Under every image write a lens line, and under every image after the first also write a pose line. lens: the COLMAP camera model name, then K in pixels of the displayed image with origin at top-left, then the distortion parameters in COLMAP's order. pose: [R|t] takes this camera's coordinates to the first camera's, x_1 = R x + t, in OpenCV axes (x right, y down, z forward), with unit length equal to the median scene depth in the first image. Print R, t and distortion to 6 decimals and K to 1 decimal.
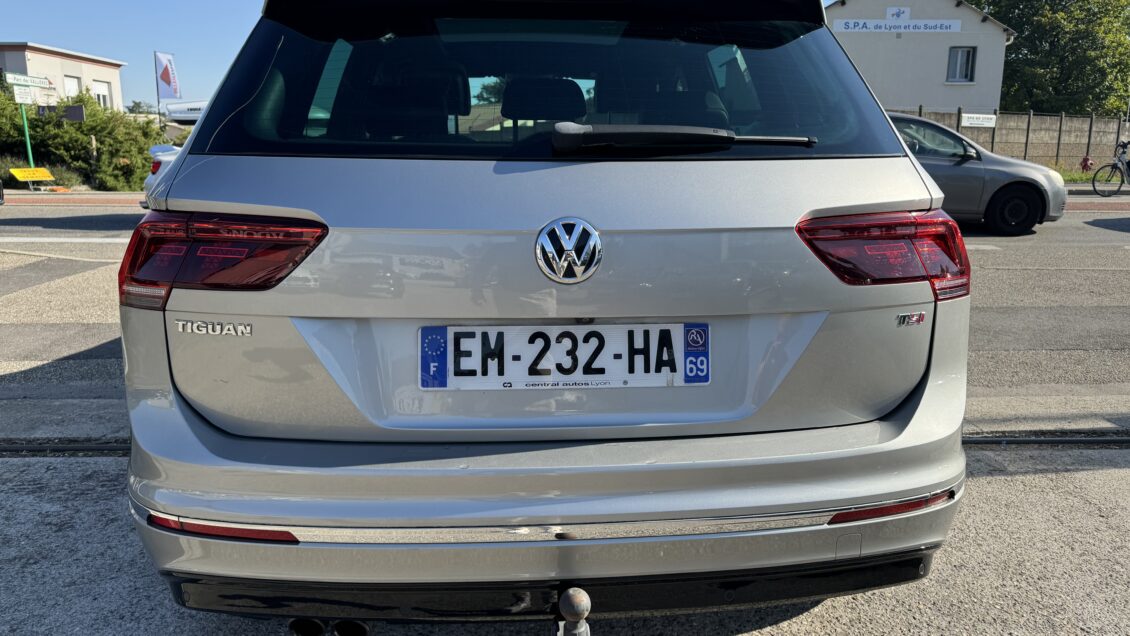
lens RADIAL K [[780.3, 0, 568.4], [0, 780.3, 324.1], [0, 0, 1]] dist [0.037179, -0.032278]
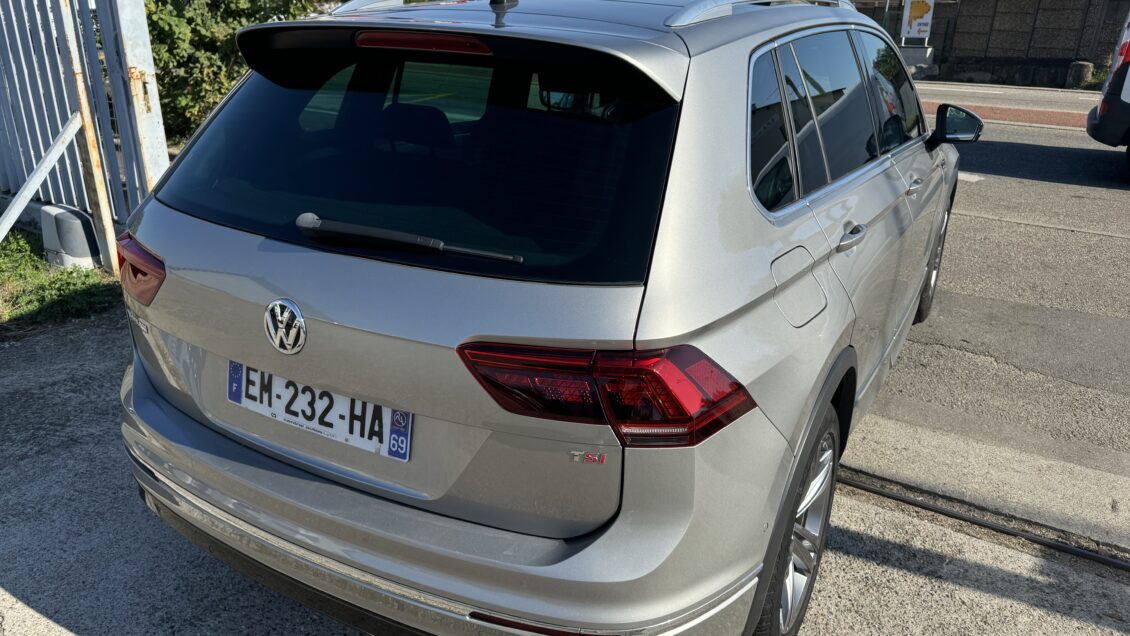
lens RADIAL K [[780.3, 0, 562.7], [0, 780.3, 315.6], [0, 0, 1]] dist [0.037179, -0.032278]
pose [[0.852972, 0.212227, -0.476864, 0.869201], [-0.129371, 0.971061, 0.200760, -0.383002], [0.505671, -0.109550, 0.855743, 0.184365]]
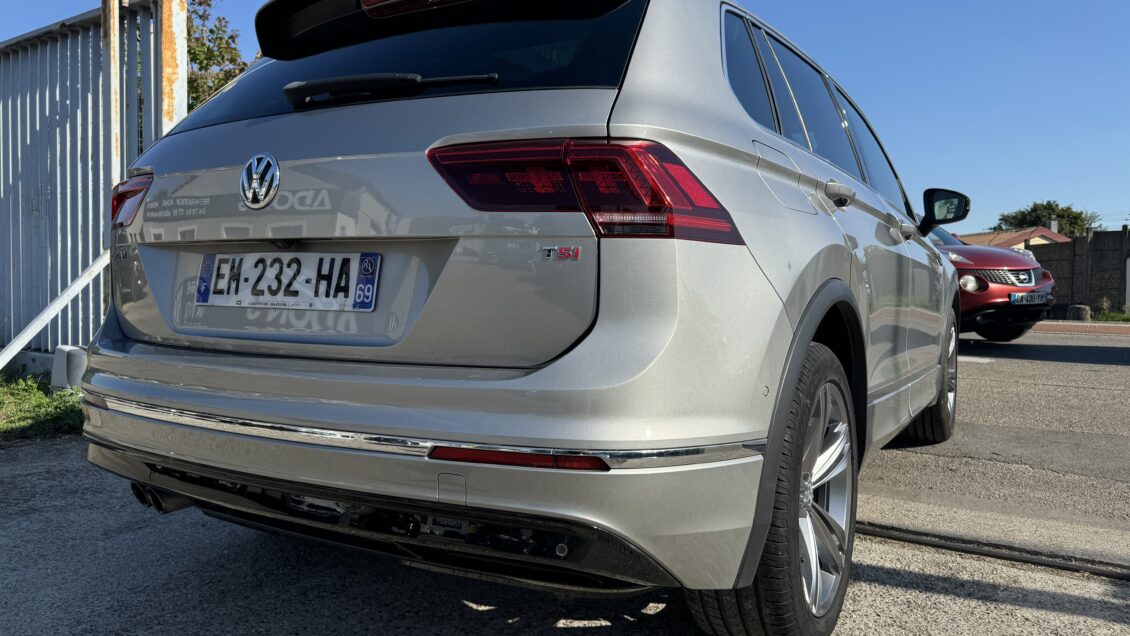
lens RADIAL K [[780.3, 0, 561.4], [0, 780.3, 326.2], [0, 0, 1]] dist [0.037179, -0.032278]
pose [[0.840115, 0.043749, -0.540641, 0.966001], [-0.128950, 0.984274, -0.120730, 0.192218], [0.526857, 0.171143, 0.832545, 0.277938]]
